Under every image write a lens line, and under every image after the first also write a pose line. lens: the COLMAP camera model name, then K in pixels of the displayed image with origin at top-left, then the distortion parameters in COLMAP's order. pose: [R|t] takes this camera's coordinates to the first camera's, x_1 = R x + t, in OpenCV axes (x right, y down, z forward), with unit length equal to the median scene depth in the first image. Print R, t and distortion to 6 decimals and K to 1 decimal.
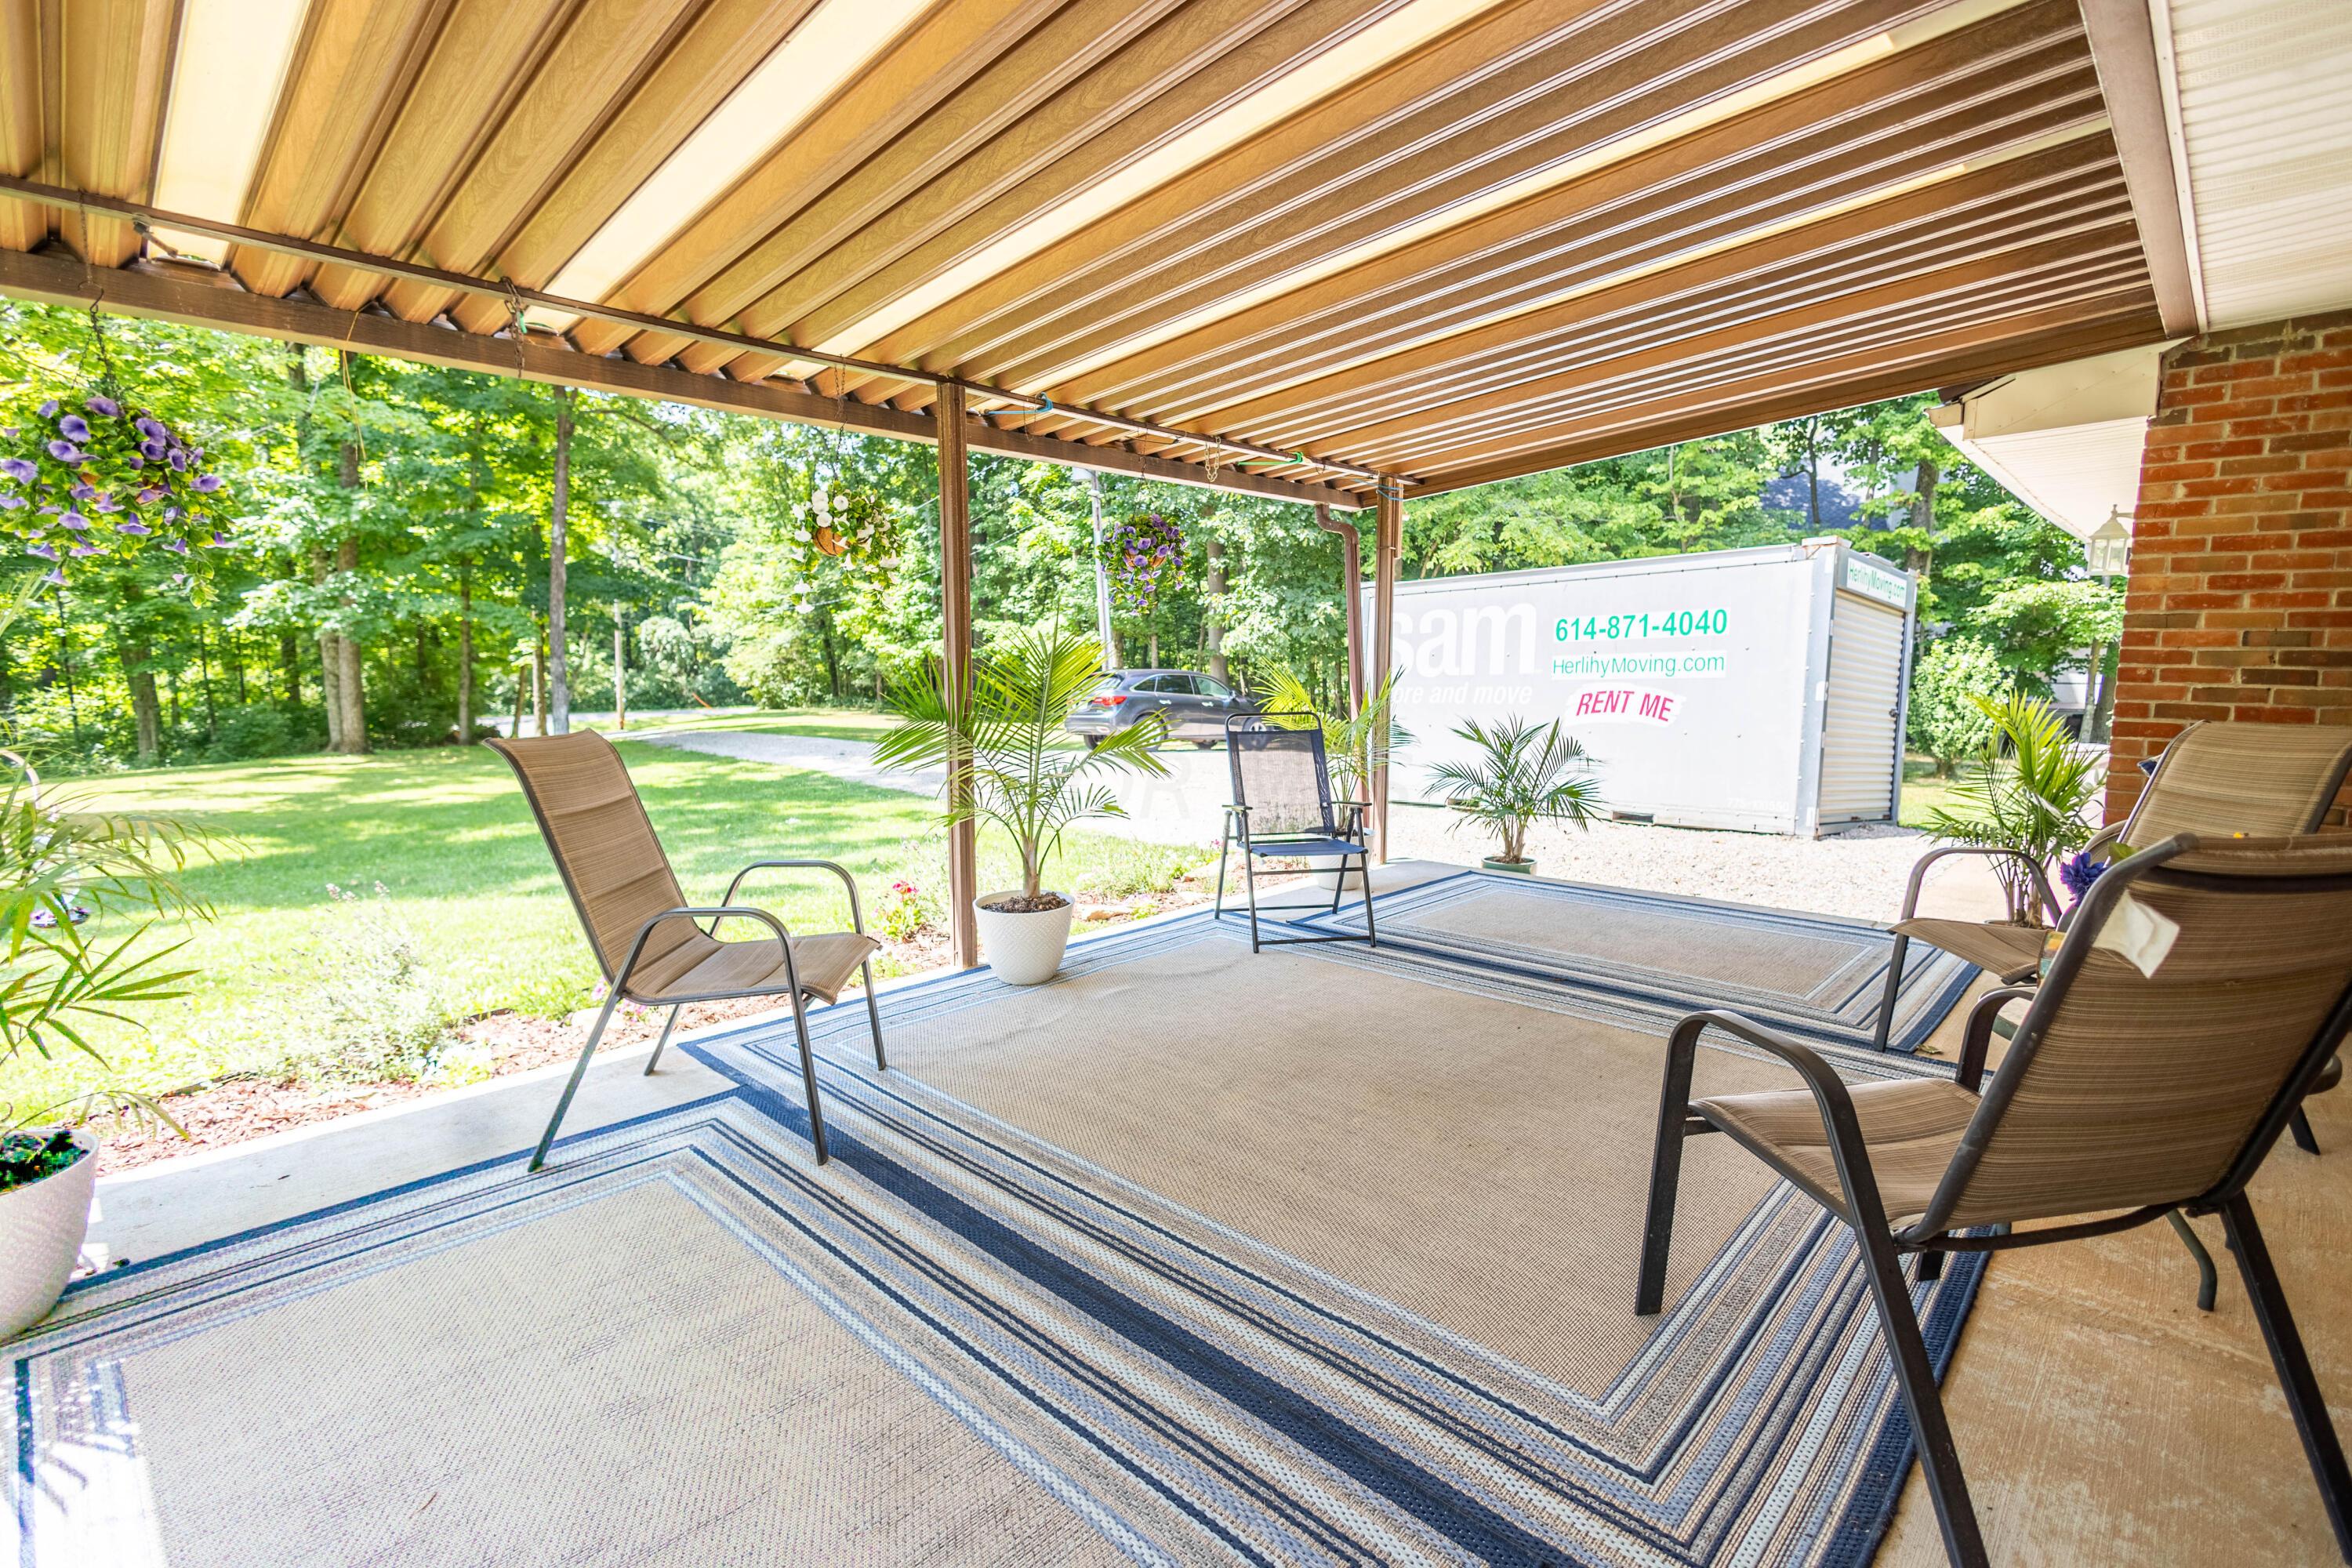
lens RADIAL K [[1100.8, 0, 1176.0], [0, 1100.8, 784.0], [0, 0, 1]] dist [0.011019, 0.000371]
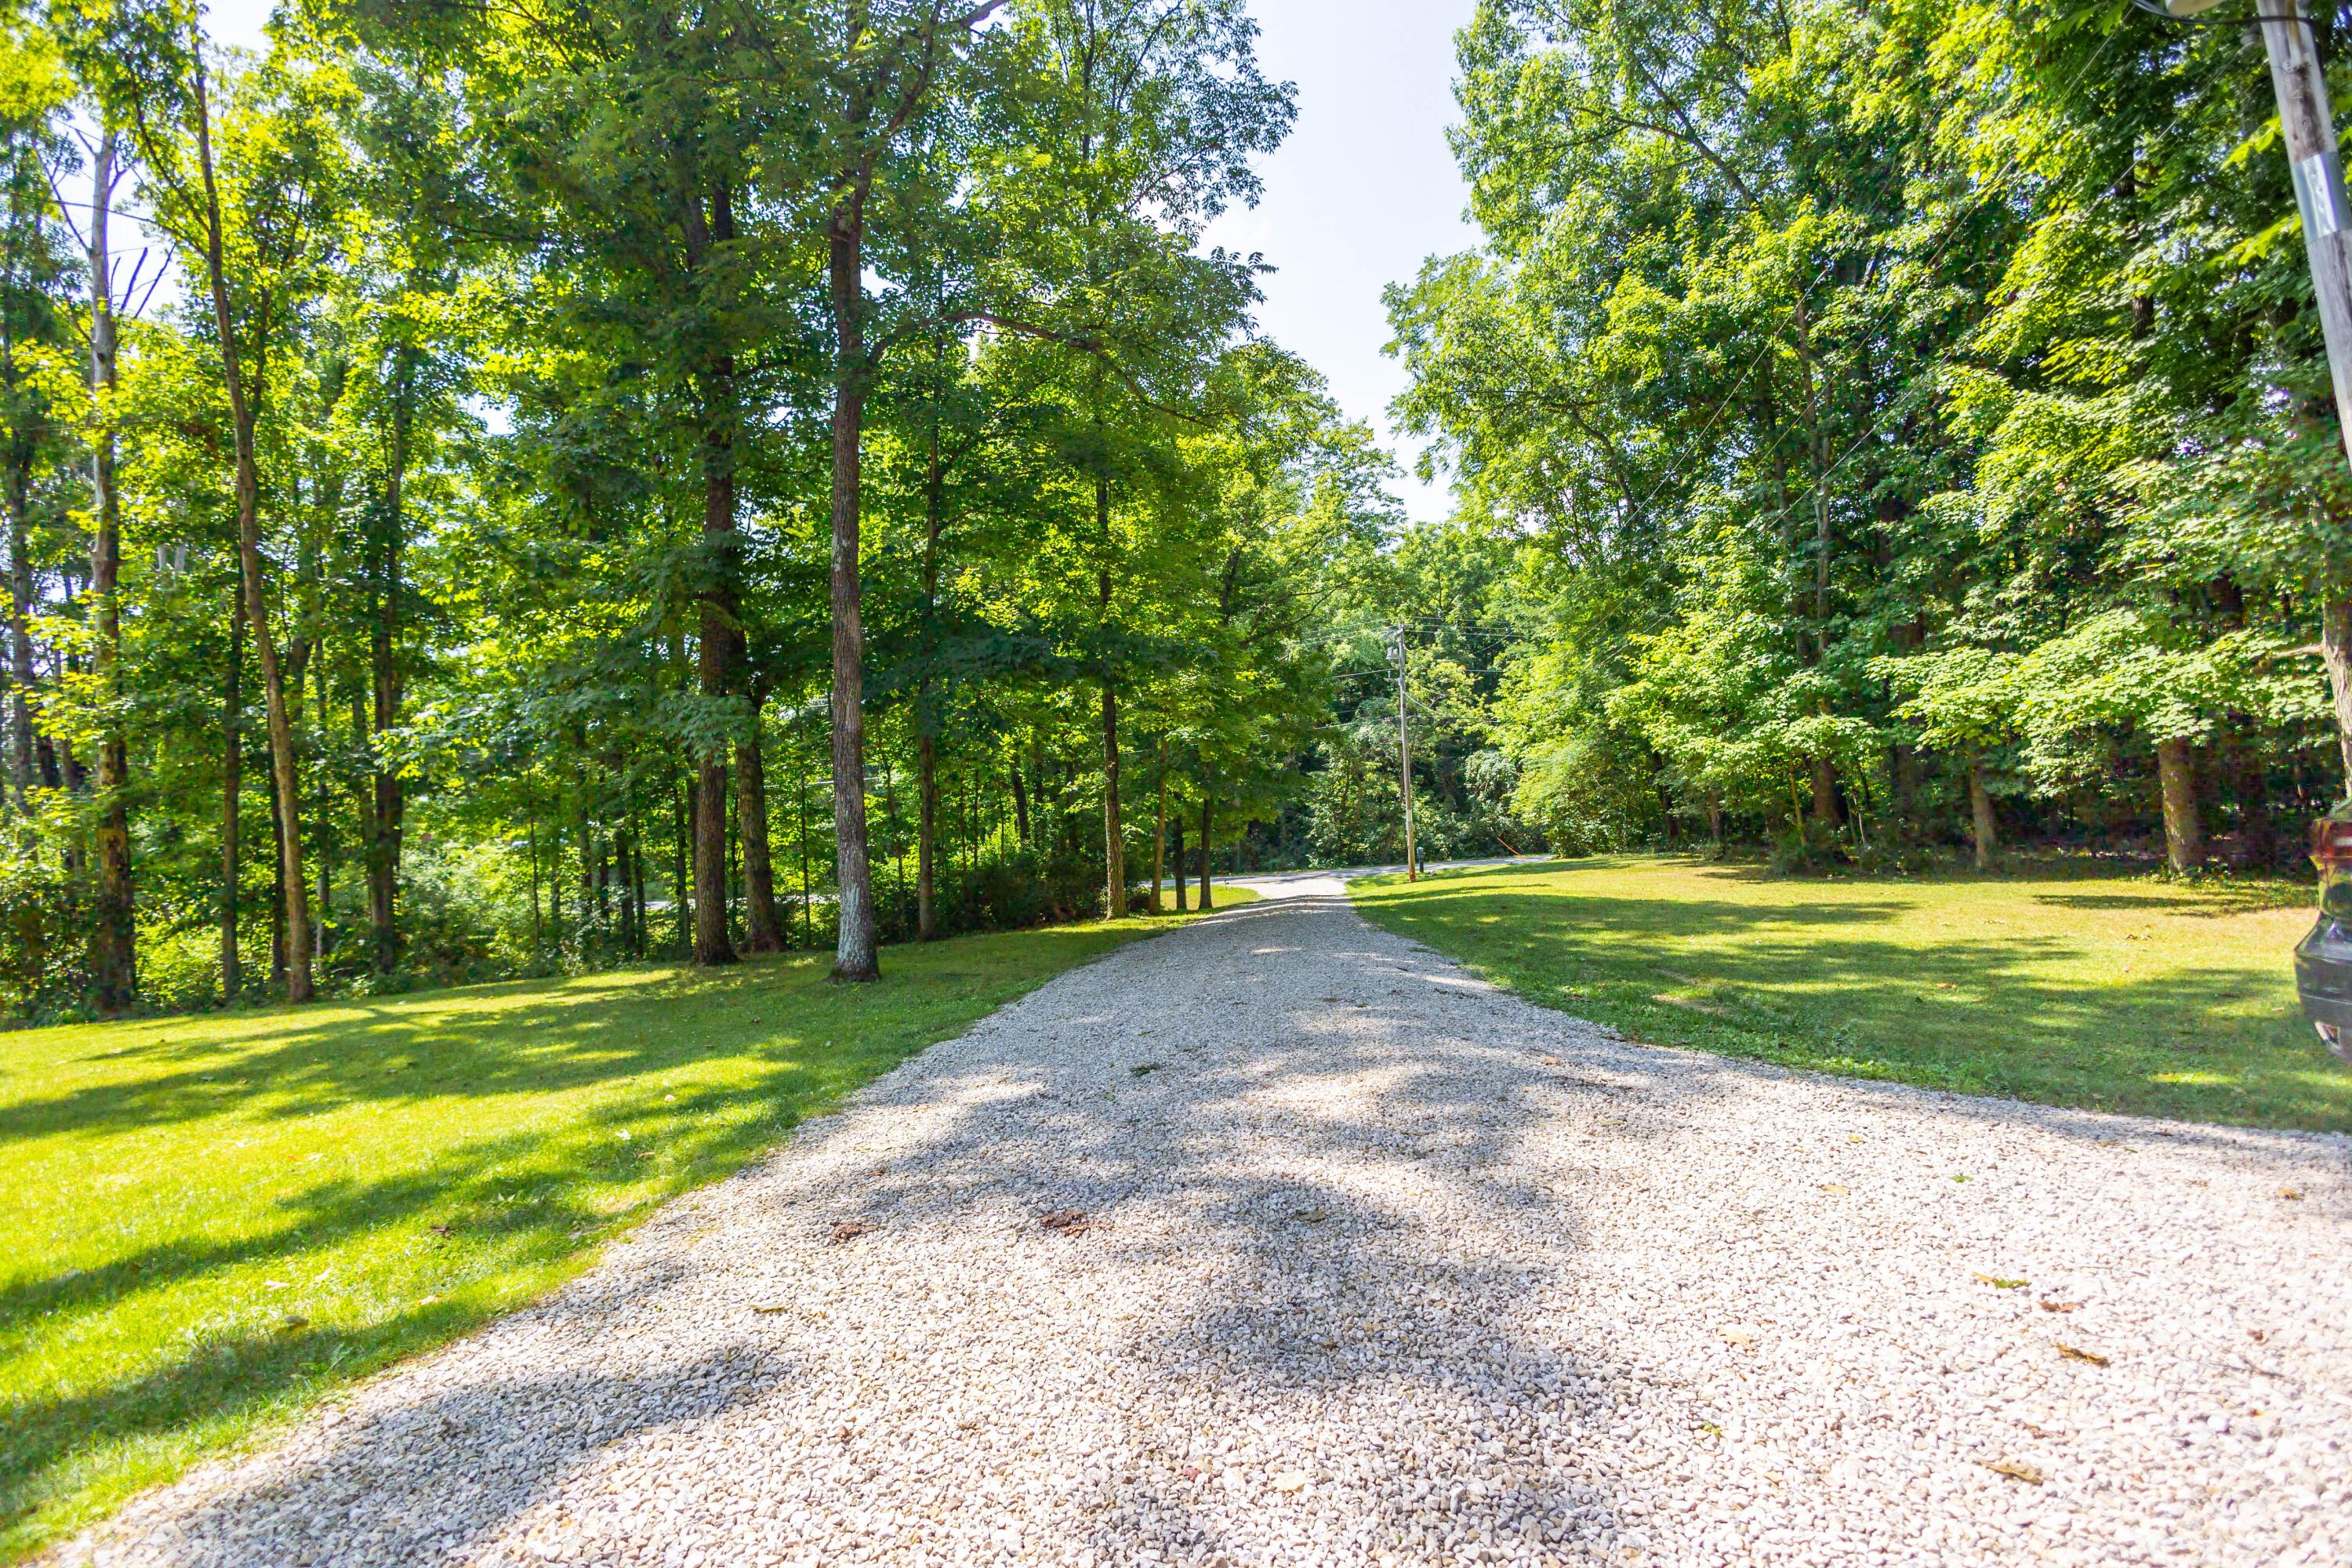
lens RADIAL K [[1100.8, 0, 1176.0], [0, 1100.8, 784.0], [0, 0, 1]] dist [0.011019, 0.000371]
pose [[0.709664, -0.080818, -0.699890, -0.069047], [-0.005316, 0.992756, -0.120026, -0.040323], [0.704521, 0.088899, 0.704094, 0.464705]]
